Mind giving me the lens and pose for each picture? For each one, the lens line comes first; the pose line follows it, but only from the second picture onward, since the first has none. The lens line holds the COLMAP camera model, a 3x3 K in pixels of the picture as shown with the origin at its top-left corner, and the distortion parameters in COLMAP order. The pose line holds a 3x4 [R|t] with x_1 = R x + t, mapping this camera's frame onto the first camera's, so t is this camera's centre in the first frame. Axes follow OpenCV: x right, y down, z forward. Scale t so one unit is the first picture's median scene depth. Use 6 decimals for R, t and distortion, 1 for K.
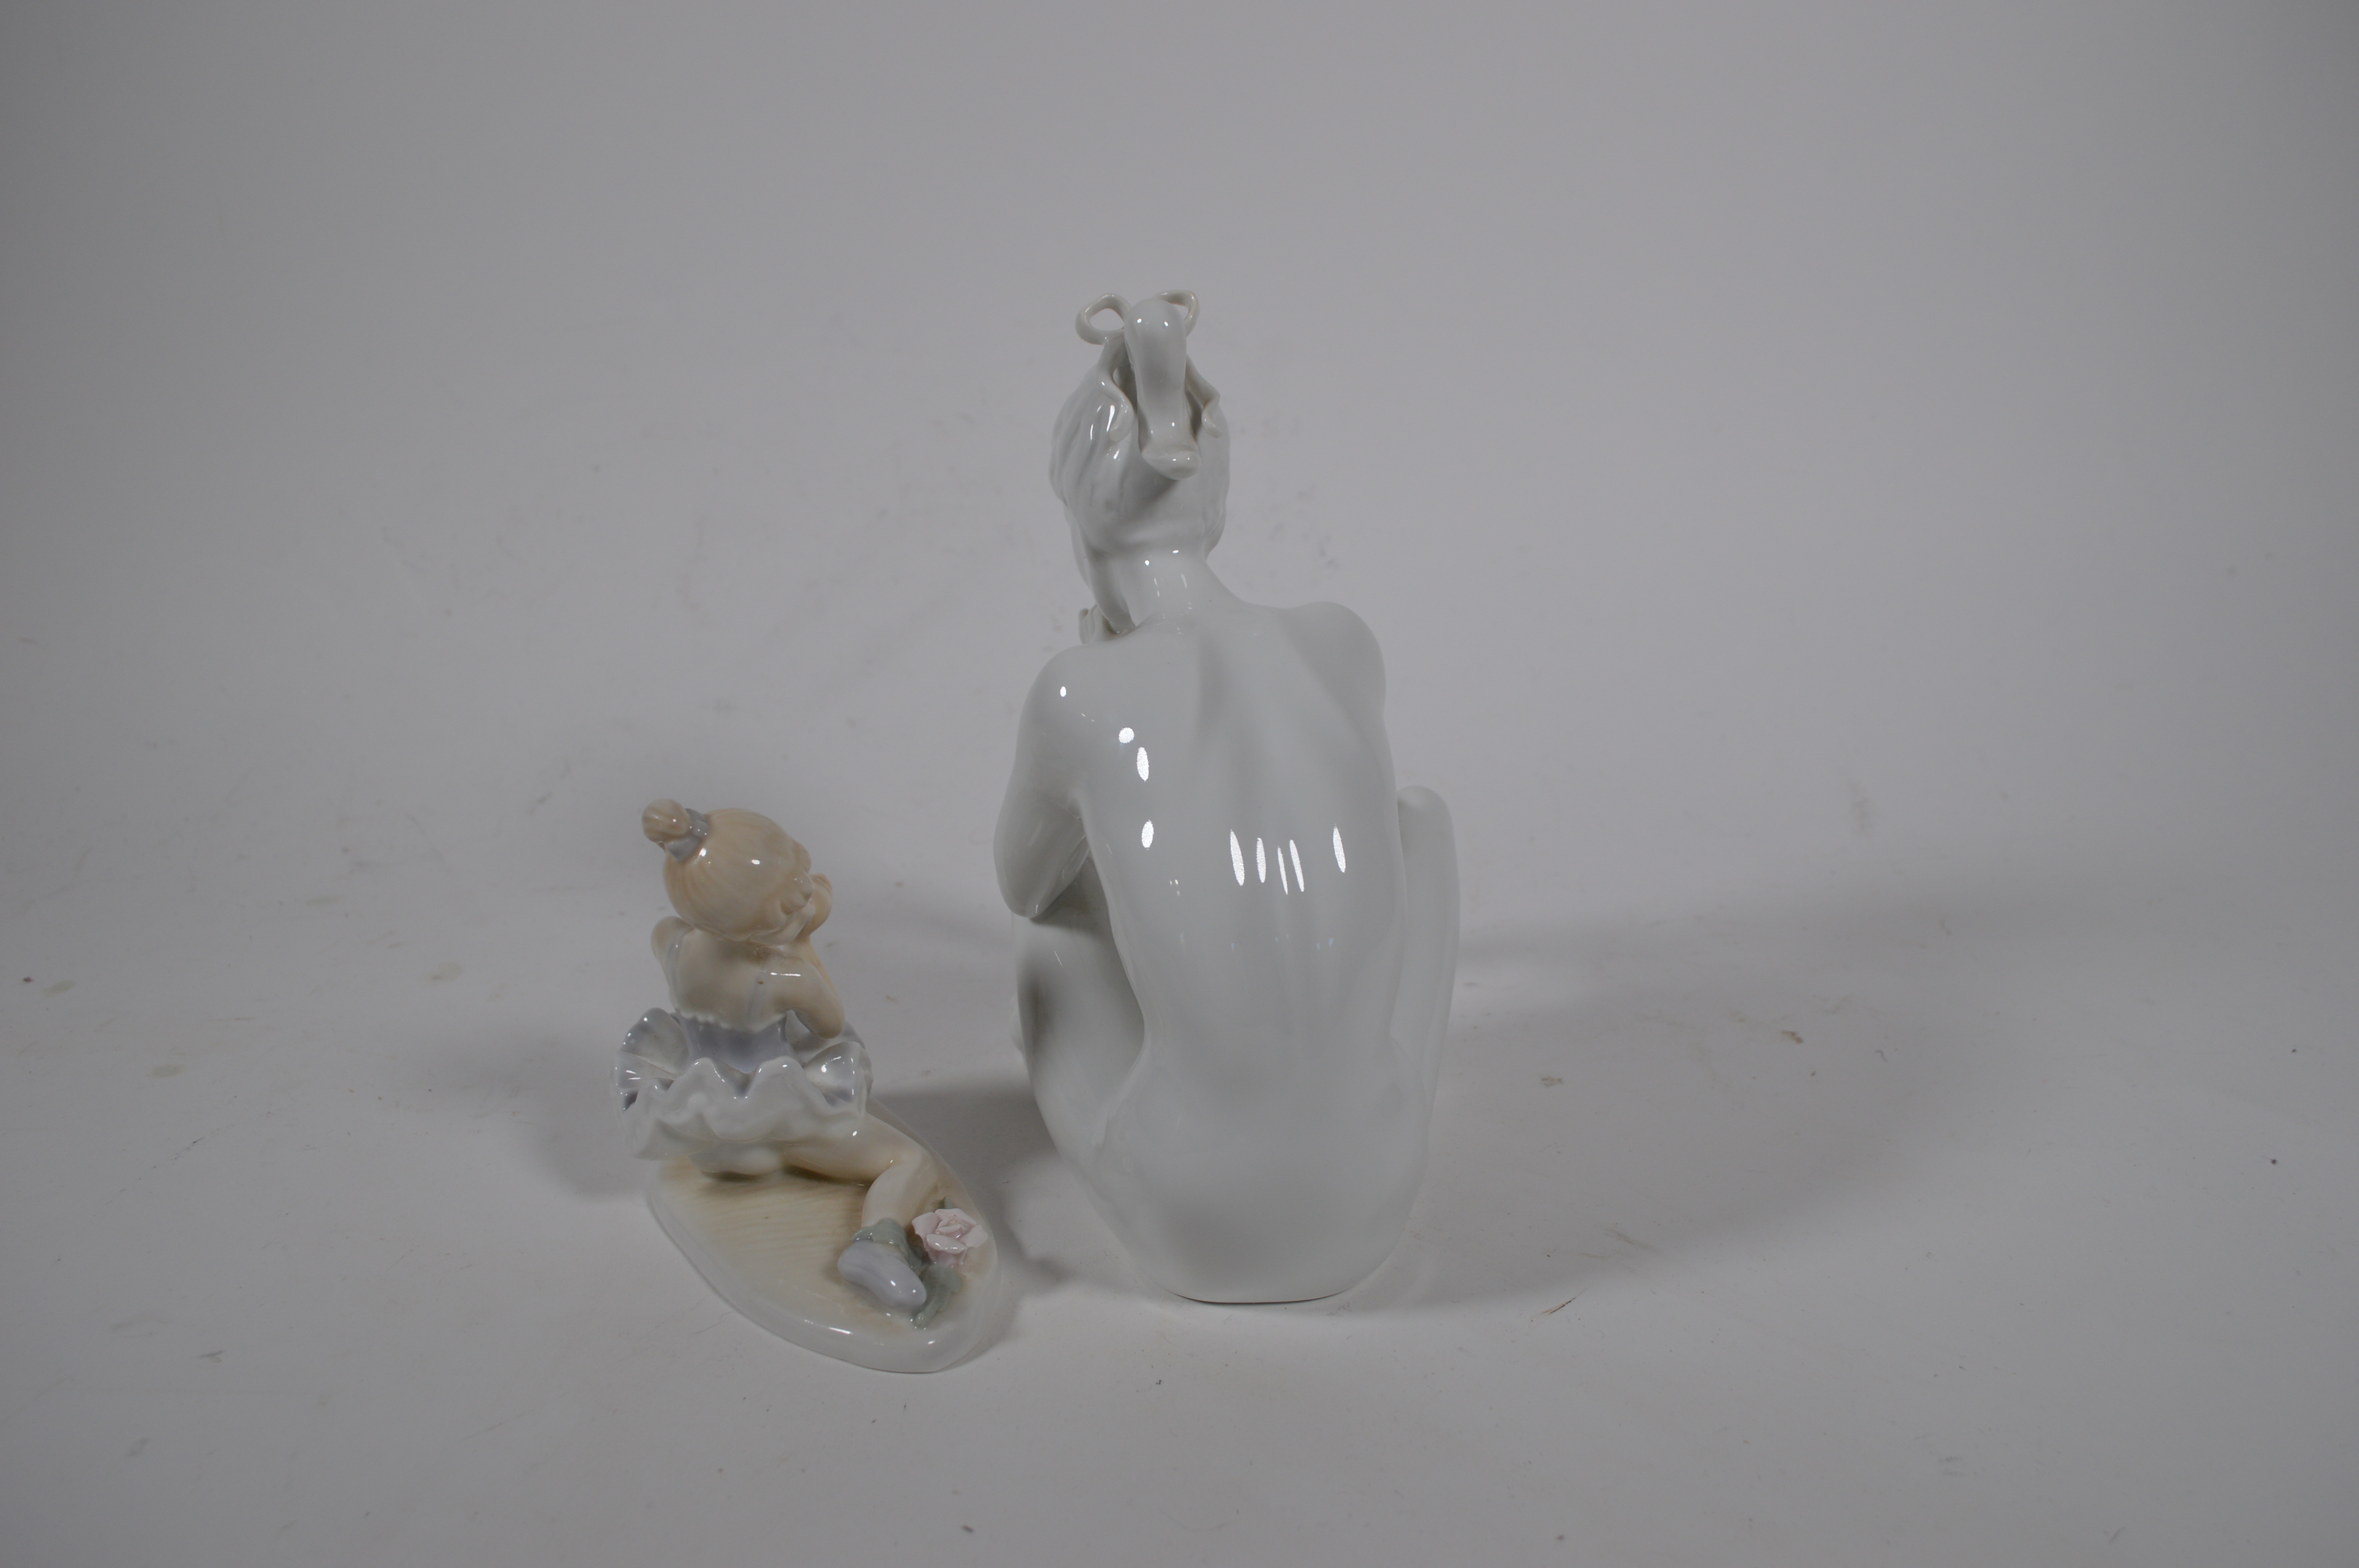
lens RADIAL K [[1892.5, 0, 1196.6], [0, 1892.5, 788.6], [0, 0, 1]] dist [-0.089141, 0.040554]
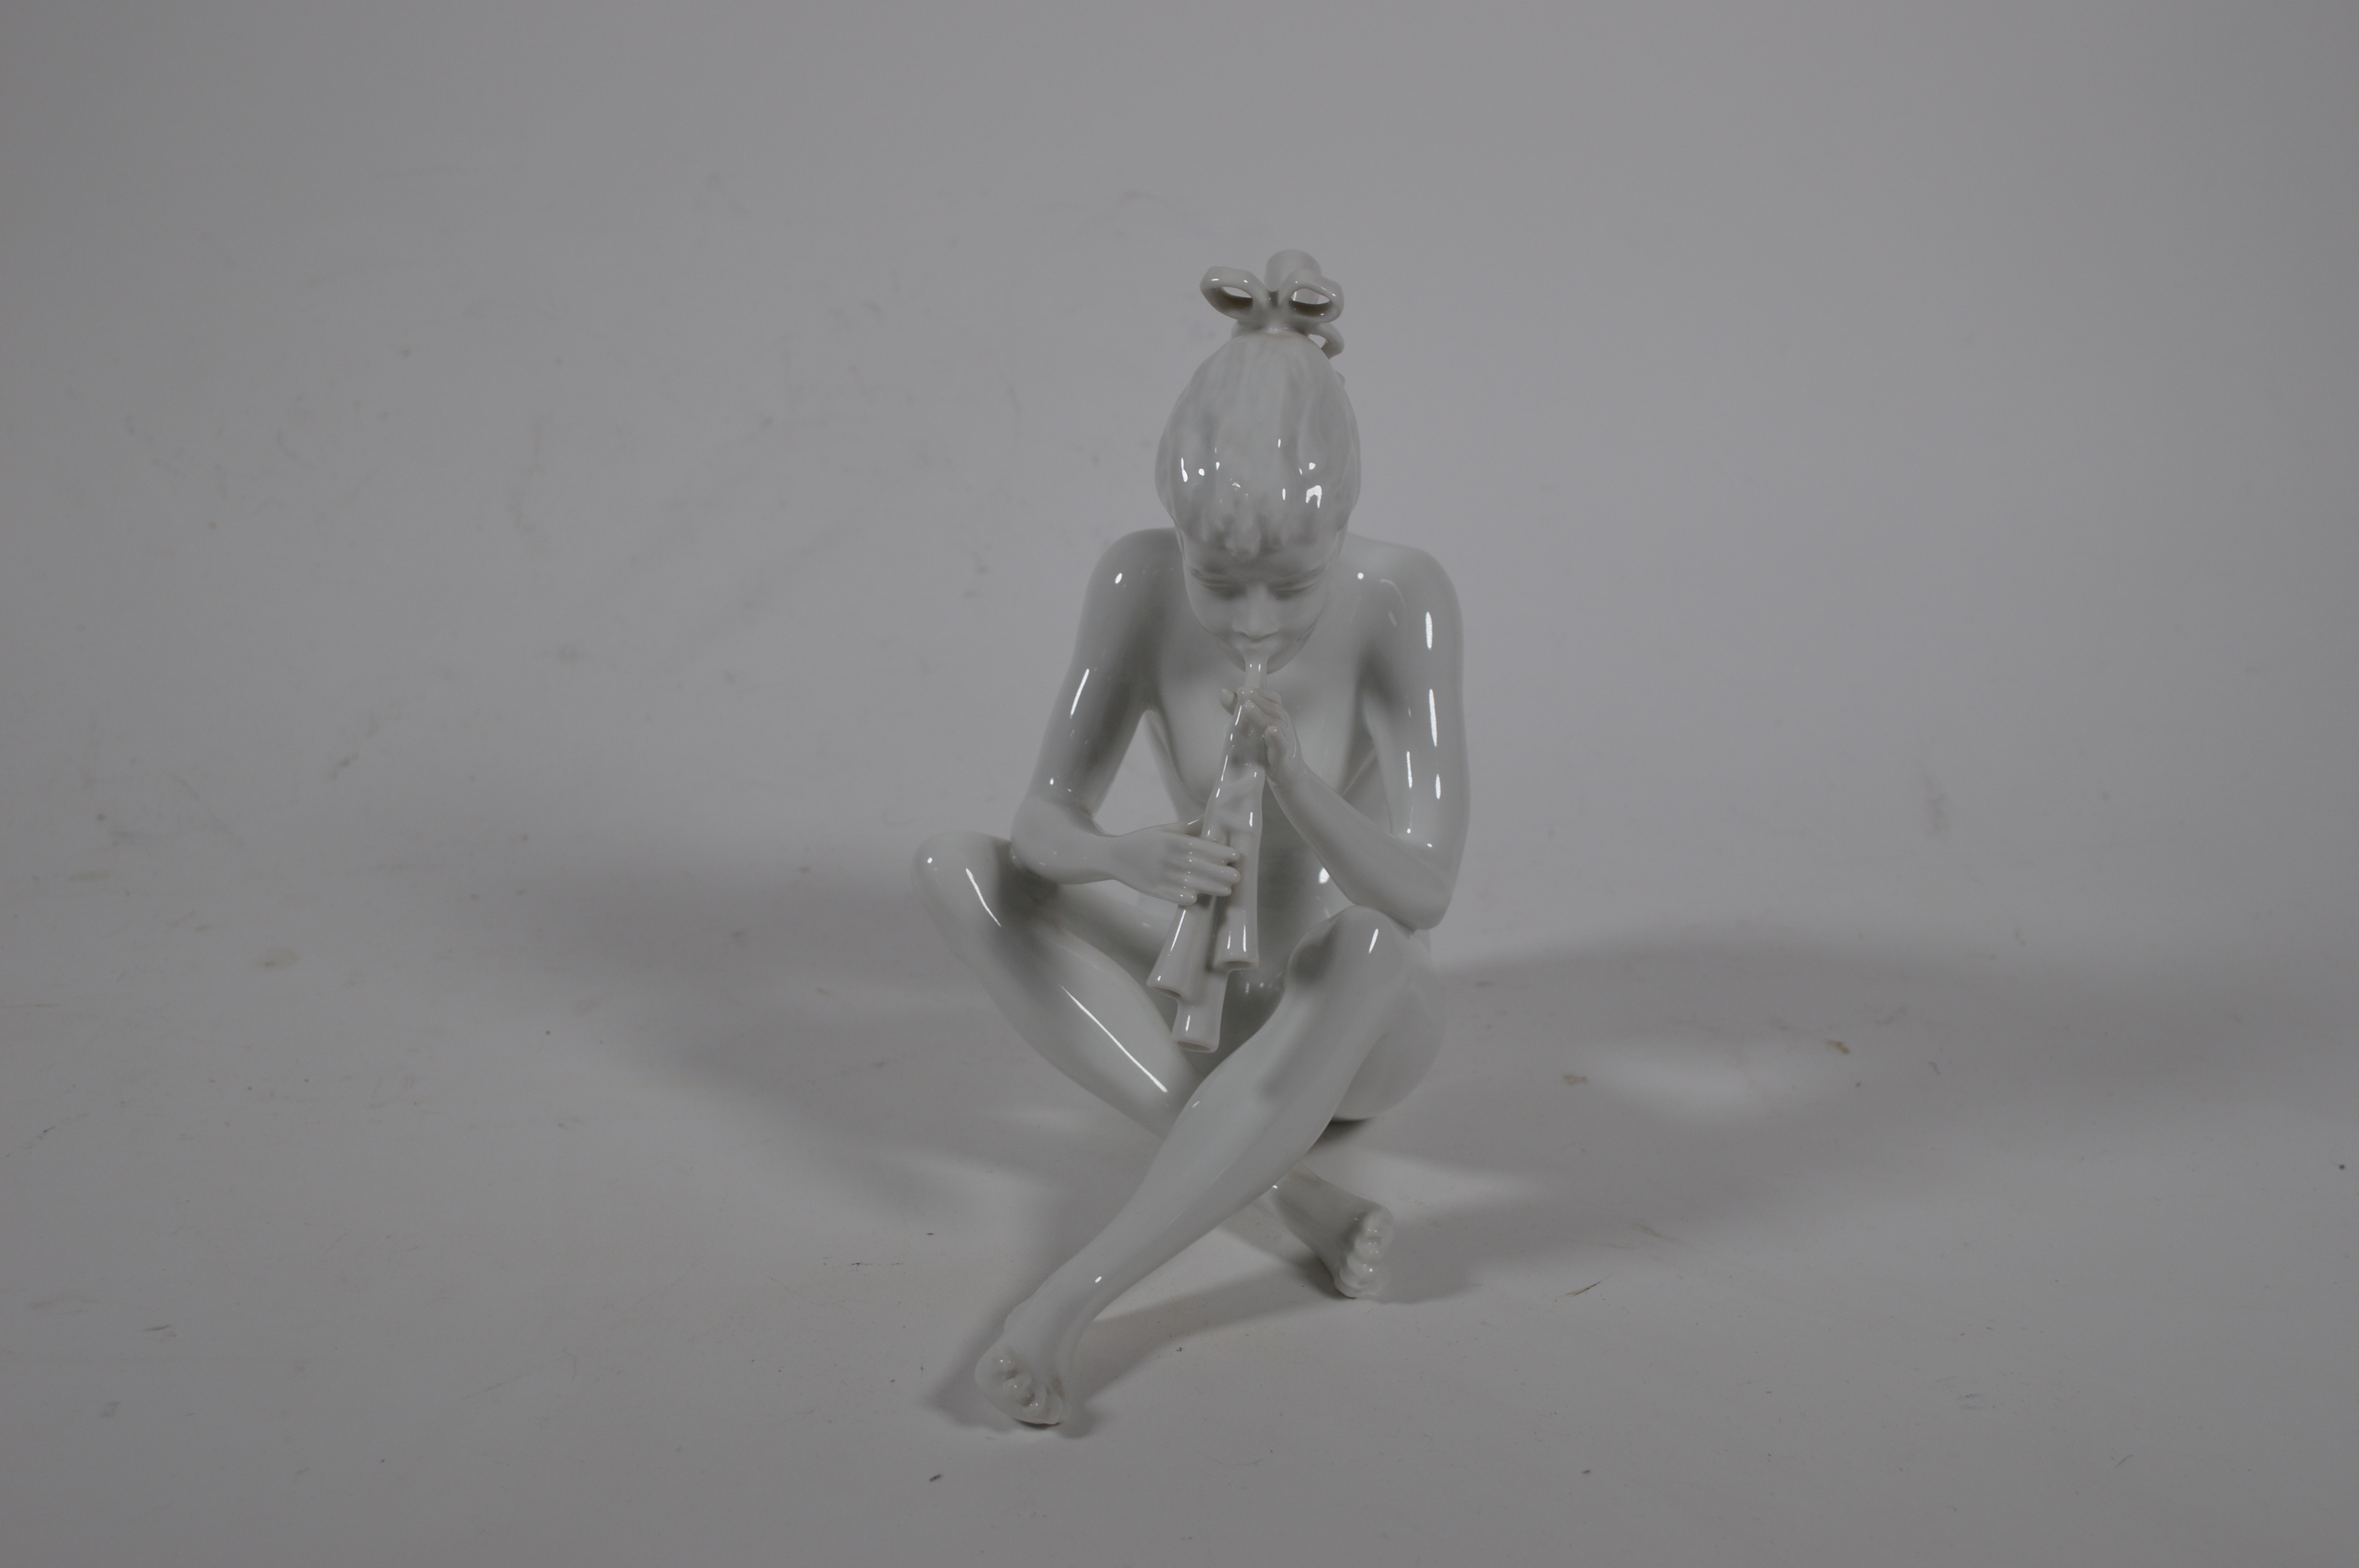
lens RADIAL K [[3027.3, 0, 1218.4], [0, 3027.3, 765.8], [0, 0, 1]] dist [-0.044458, 0.000000]
pose [[0.996824, 0.023092, 0.076215, -0.077301], [-0.021798, 0.999605, -0.017764, 0.024153], [-0.076595, 0.016047, 0.996933, -0.353527]]
